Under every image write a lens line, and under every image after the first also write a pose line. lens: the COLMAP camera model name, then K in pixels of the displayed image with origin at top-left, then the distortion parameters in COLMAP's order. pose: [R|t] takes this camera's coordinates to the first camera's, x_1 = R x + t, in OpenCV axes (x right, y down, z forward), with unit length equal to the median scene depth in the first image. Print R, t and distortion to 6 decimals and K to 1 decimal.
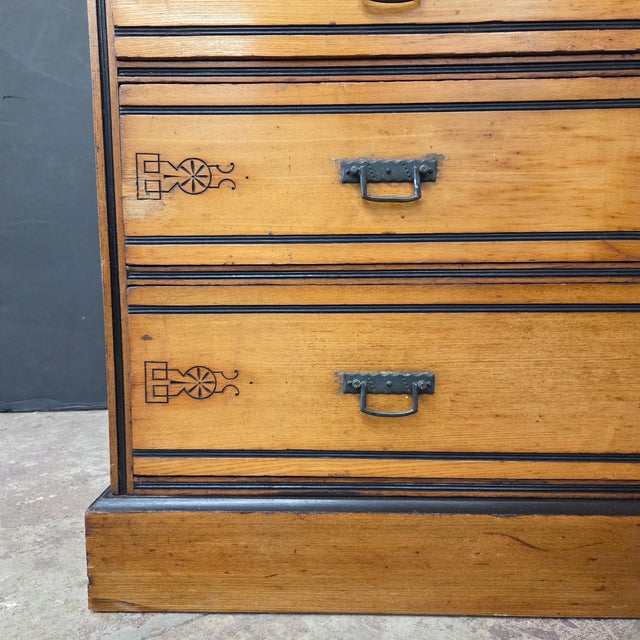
lens RADIAL K [[569.0, 0, 312.7], [0, 569.0, 321.9], [0, 0, 1]] dist [0.094429, -0.094120]
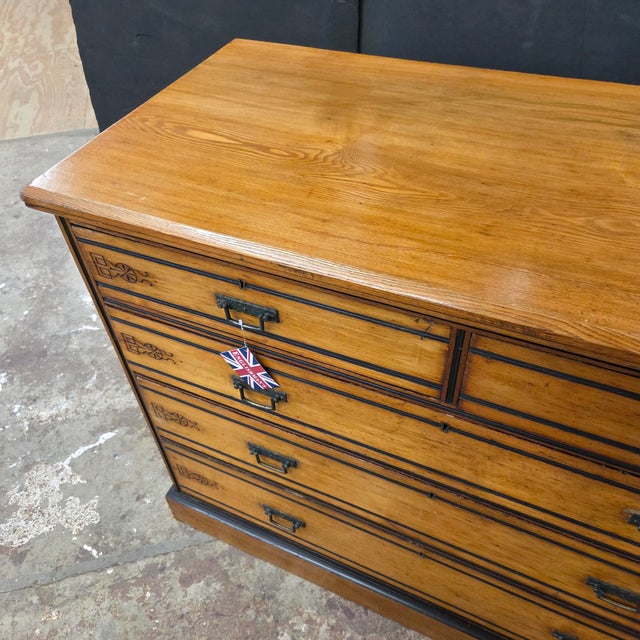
lens RADIAL K [[570.3, 0, 316.7], [0, 570.3, 316.6], [0, 0, 1]] dist [0.085506, -0.077944]
pose [[0.917076, 0.247147, -0.312875, 0.673083], [0.002330, 0.781376, 0.624057, -1.616860], [0.398707, -0.573036, 0.716005, 0.049117]]
